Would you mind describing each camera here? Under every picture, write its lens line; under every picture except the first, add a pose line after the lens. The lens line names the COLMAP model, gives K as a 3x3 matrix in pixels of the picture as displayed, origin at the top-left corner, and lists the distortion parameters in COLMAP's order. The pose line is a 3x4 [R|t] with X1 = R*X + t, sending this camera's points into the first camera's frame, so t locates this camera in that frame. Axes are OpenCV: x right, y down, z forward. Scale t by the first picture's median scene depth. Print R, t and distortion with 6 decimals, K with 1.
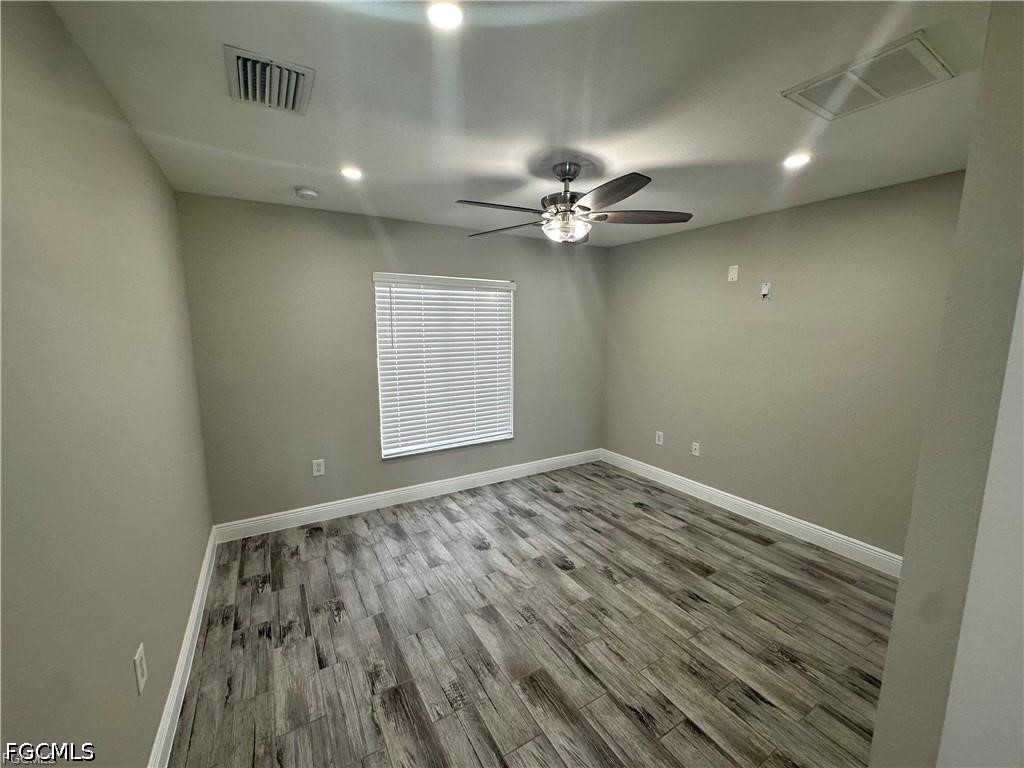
lens RADIAL K [[408.1, 0, 513.0], [0, 408.1, 384.4], [0, 0, 1]] dist [-0.001869, -0.000668]
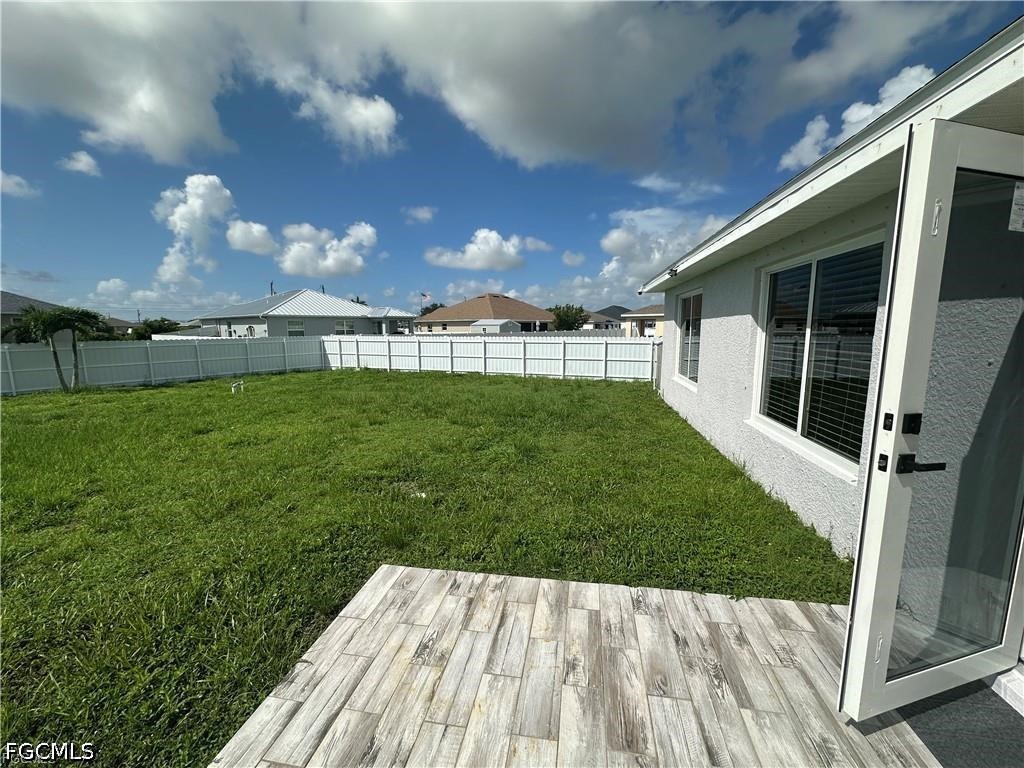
lens RADIAL K [[408.1, 0, 511.3], [0, 408.1, 388.0], [0, 0, 1]] dist [-0.001869, -0.000668]
pose [[-0.749373, -0.089886, 0.656018, -0.641750], [0.102249, 0.963151, 0.248768, -0.233347], [-0.654205, 0.253498, -0.712569, 1.702840]]
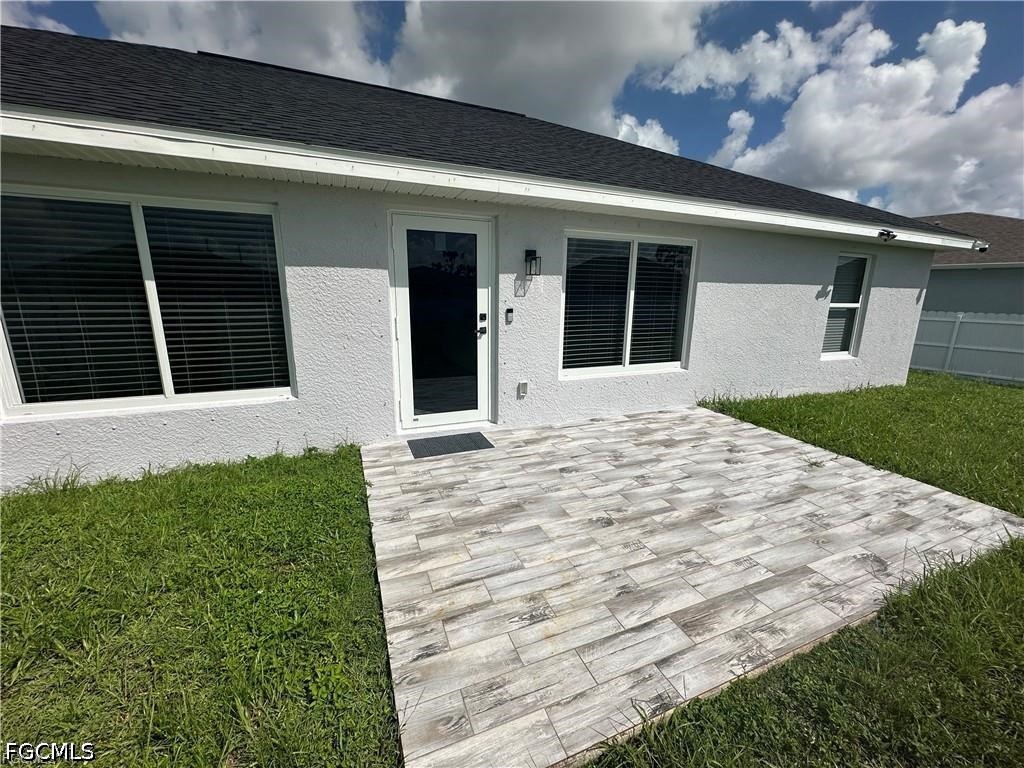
lens RADIAL K [[408.1, 0, 510.5], [0, 408.1, 377.3], [0, 0, 1]] dist [-0.001869, -0.000668]
pose [[-0.154963, 0.200832, -0.967292, 1.285683], [-0.153946, 0.962249, 0.224448, -0.115296], [0.975852, 0.183692, -0.118195, 1.145662]]
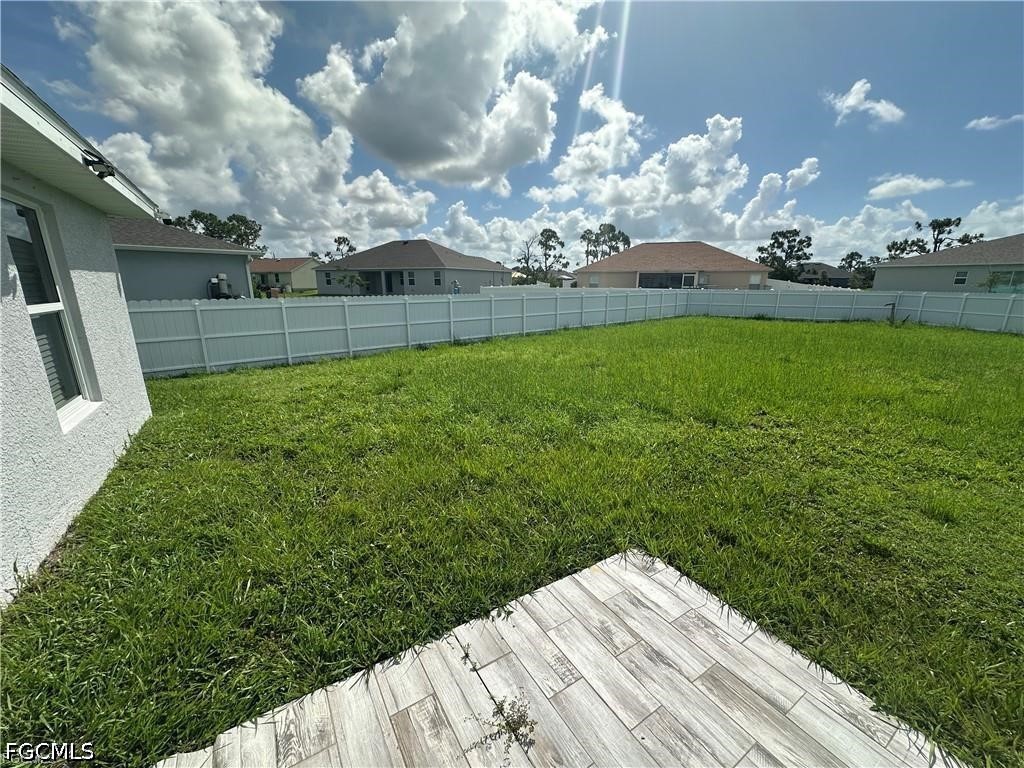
lens RADIAL K [[408.1, 0, 513.9], [0, 408.1, 379.9], [0, 0, 1]] dist [-0.001869, -0.000668]
pose [[0.999697, -0.000748, 0.024588, -1.071363], [-0.001527, 0.995724, 0.092371, -0.248838], [-0.024552, -0.092380, 0.995421, 1.777310]]
